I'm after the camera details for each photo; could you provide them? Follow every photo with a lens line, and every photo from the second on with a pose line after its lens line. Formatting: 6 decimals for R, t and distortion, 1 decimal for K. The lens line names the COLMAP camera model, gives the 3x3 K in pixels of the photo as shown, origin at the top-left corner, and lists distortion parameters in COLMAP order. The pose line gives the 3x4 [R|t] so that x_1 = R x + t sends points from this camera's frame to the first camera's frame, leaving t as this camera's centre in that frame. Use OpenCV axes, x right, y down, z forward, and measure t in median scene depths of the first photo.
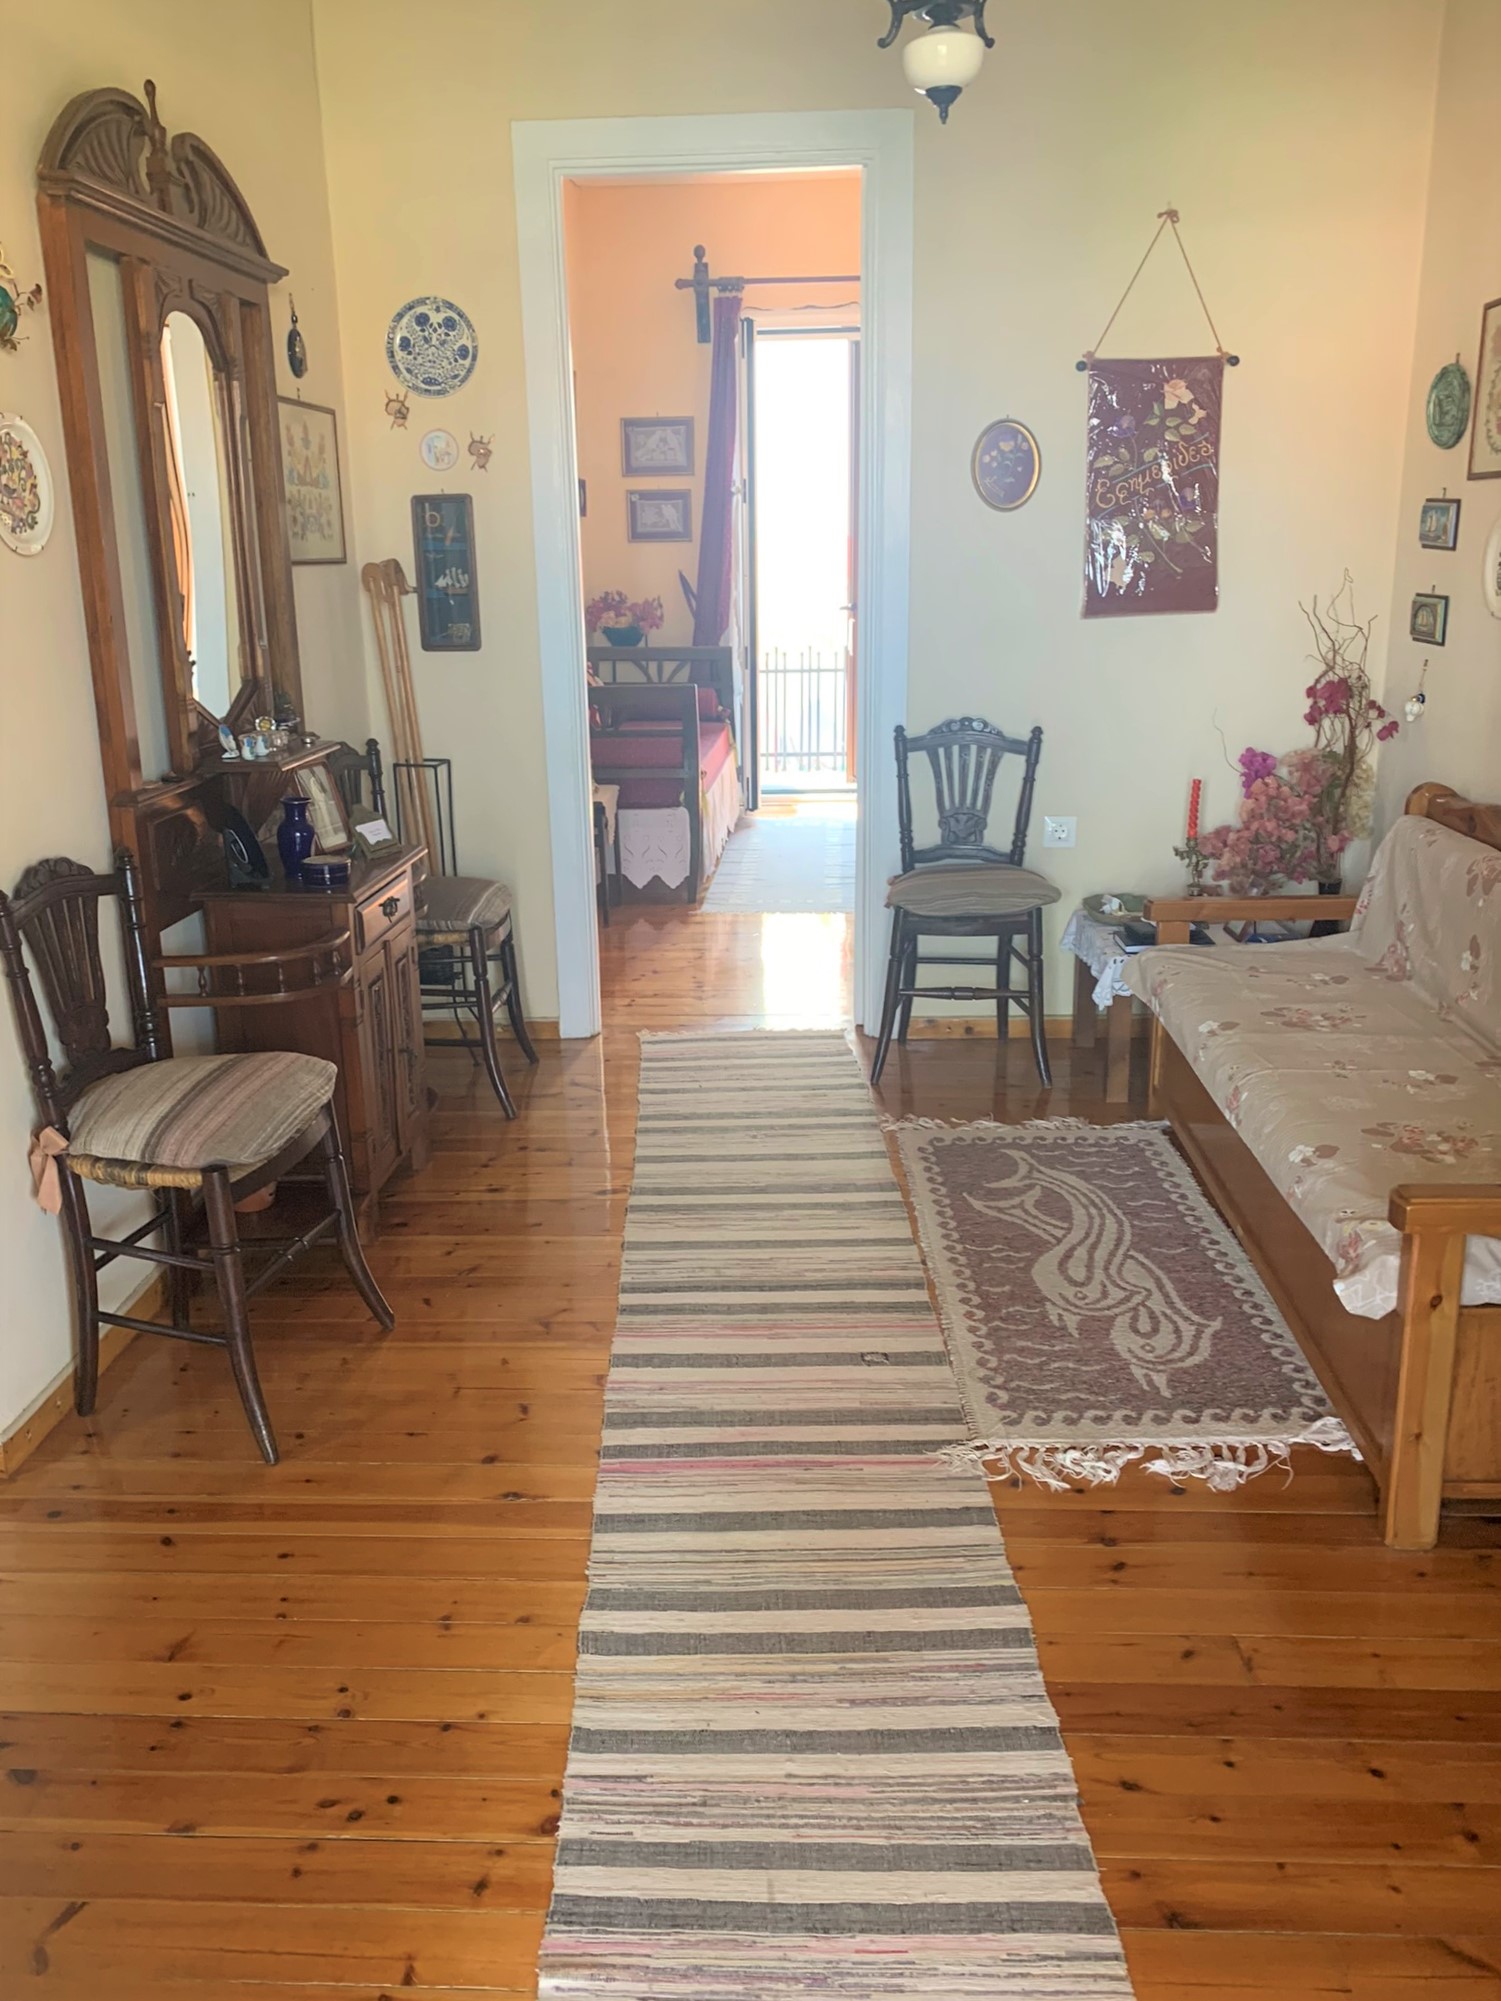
lens RADIAL K [[1565.4, 0, 745.8], [0, 1565.4, 992.8], [0, 0, 1]] dist [0.042001, -0.057313]
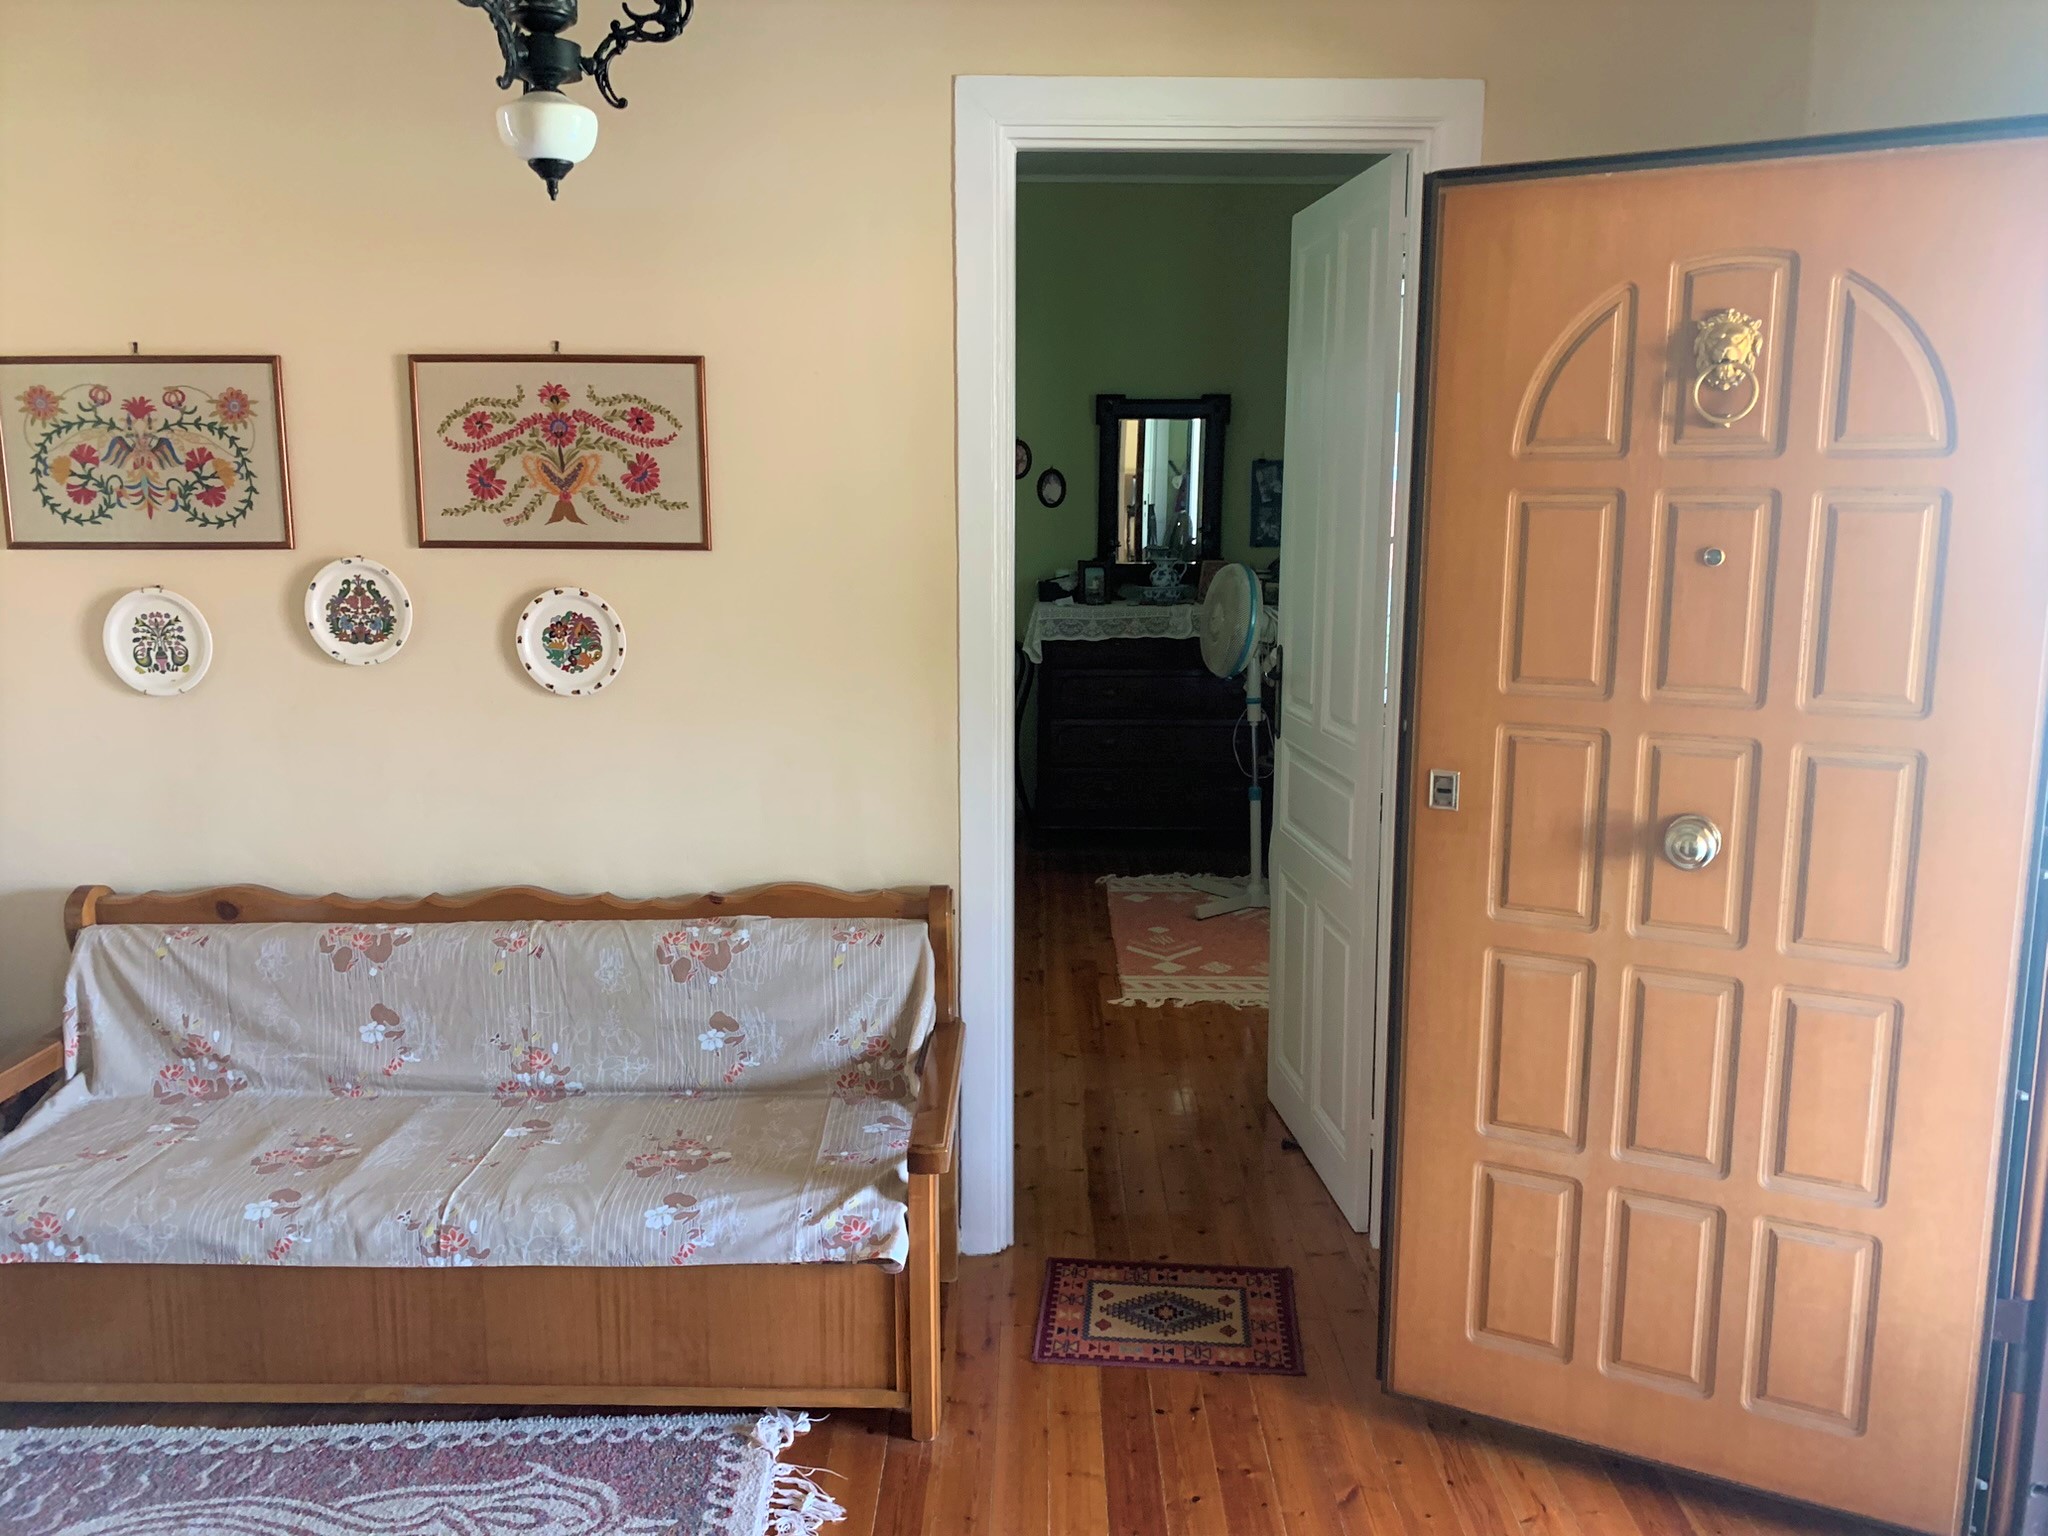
lens RADIAL K [[1602.2, 0, 1028.3], [0, 1602.2, 776.8], [0, 0, 1]] dist [0.042001, -0.057313]
pose [[-0.047282, -0.158494, 0.986227, -0.628273], [0.277280, 0.946446, 0.165394, -0.268047], [-0.959625, 0.281281, -0.000802, 0.681267]]
